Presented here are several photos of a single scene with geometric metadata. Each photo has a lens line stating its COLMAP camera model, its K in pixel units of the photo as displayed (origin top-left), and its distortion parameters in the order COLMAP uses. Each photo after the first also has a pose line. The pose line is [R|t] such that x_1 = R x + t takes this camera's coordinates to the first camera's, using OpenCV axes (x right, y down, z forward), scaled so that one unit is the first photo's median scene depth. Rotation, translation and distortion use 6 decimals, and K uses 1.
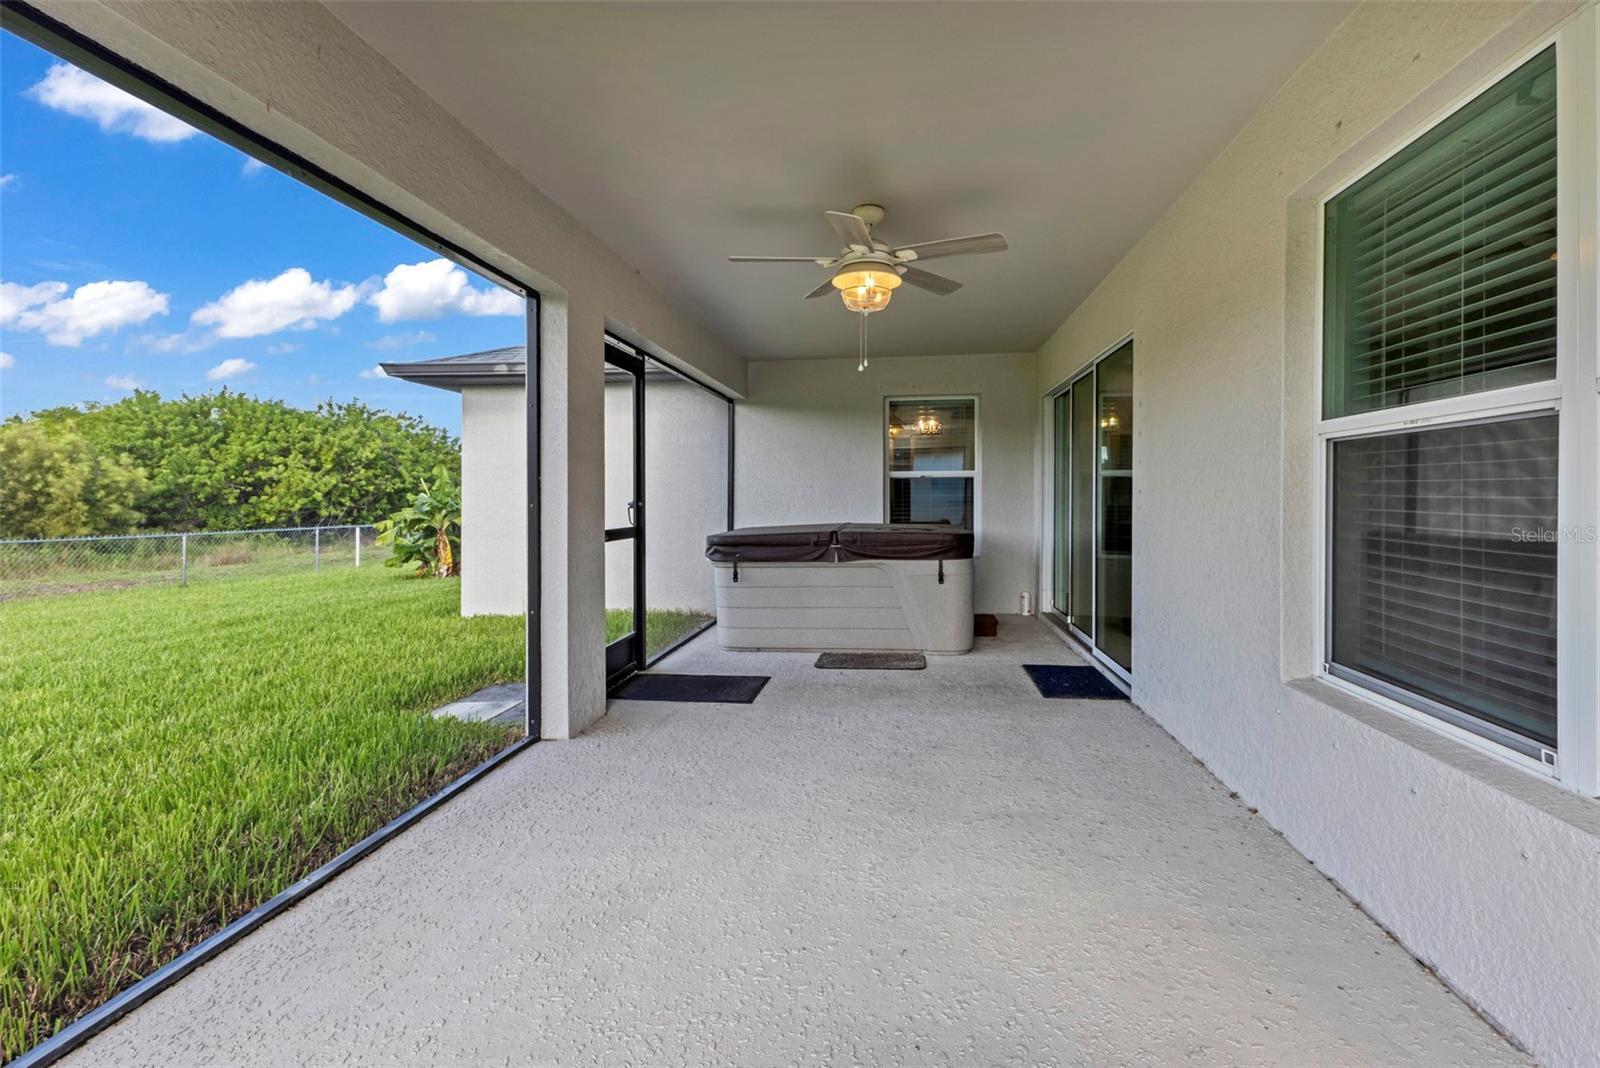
lens RADIAL K [[708.5, 0, 789.3], [0, 708.5, 518.6], [0, 0, 1]] dist [0.014615, -0.006680]
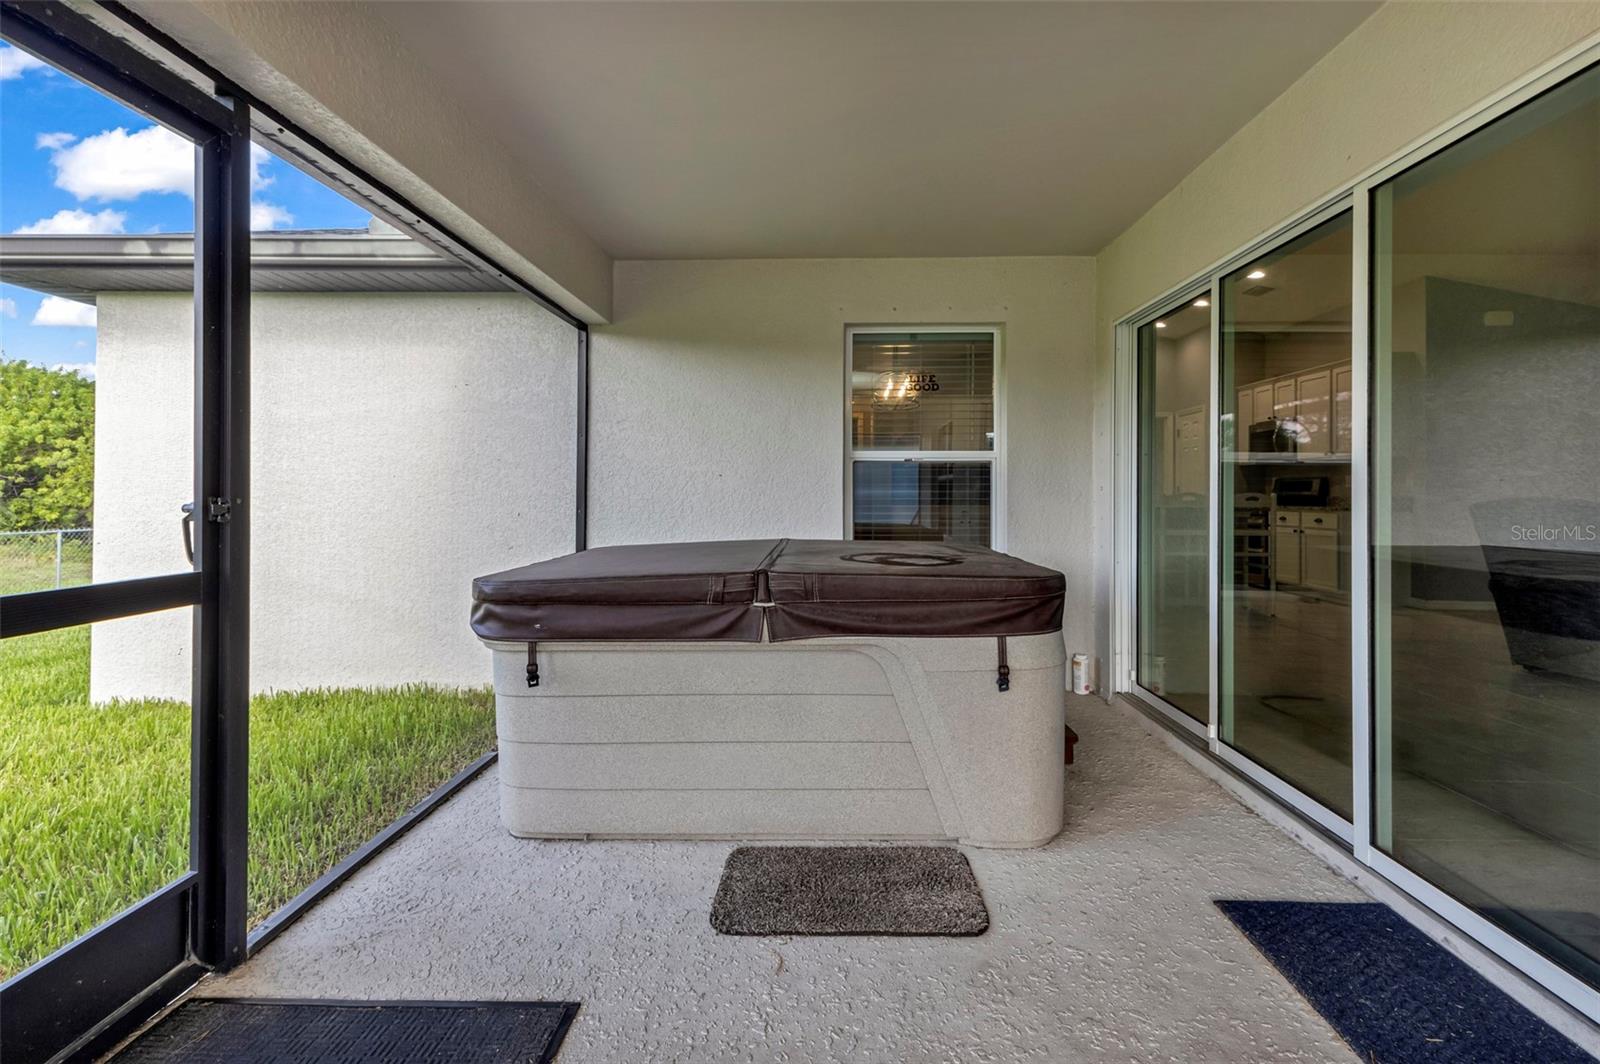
lens RADIAL K [[578.2, 0, 809.9], [0, 578.2, 487.5], [0, 0, 1]] dist [0.001053, 0.000109]
pose [[0.988244, 0.007980, 0.152675, 0.031727], [-0.001649, 0.999135, -0.041551, -0.015538], [-0.152874, 0.040811, 0.987403, 0.532734]]
